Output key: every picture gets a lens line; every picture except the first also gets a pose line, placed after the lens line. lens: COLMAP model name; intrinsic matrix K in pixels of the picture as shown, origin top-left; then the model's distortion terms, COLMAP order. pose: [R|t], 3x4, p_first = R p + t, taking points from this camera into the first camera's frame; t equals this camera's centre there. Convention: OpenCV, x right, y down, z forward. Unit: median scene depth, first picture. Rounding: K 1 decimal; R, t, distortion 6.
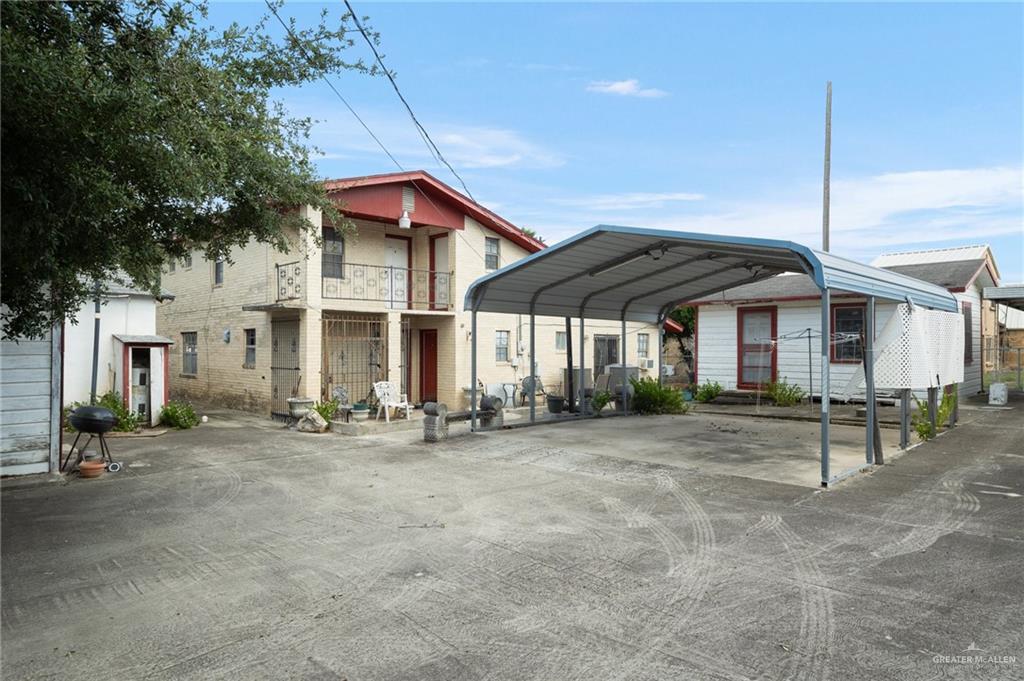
lens RADIAL K [[598.7, 0, 512.0], [0, 598.7, 340.5], [0, 0, 1]] dist [-0.001162, -0.000301]
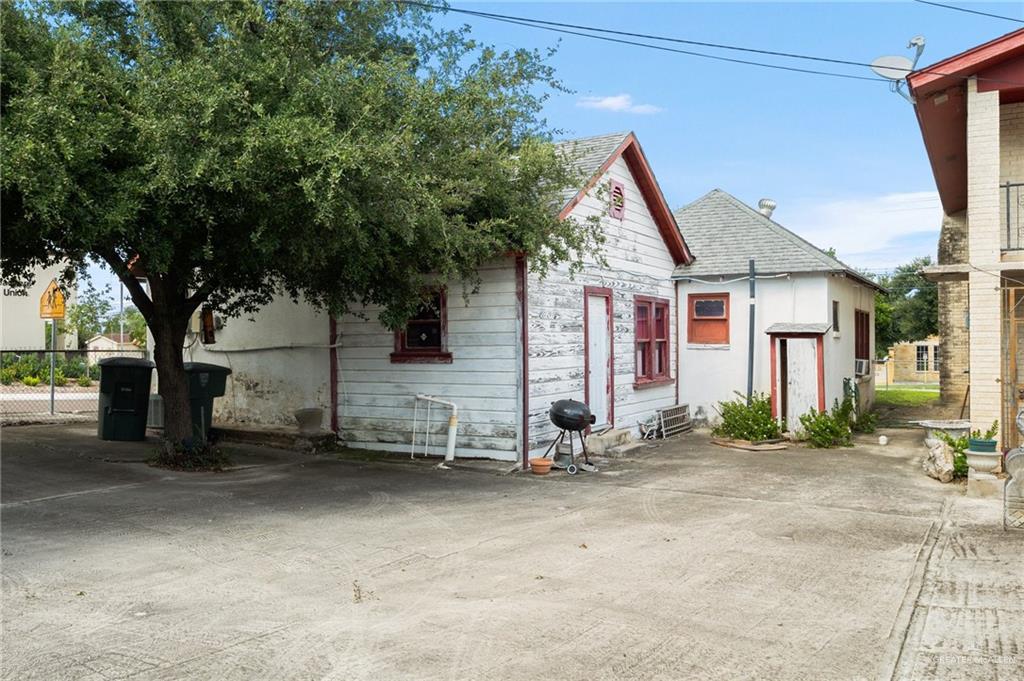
lens RADIAL K [[810.9, 0, 512.0], [0, 810.9, 340.5], [0, 0, 1]] dist [0.000103, 0.003540]
pose [[0.274711, -0.003984, -0.961519, 0.846528], [0.014127, 0.999900, -0.000107, 0.023972], [0.961423, -0.013554, 0.274740, 0.969404]]
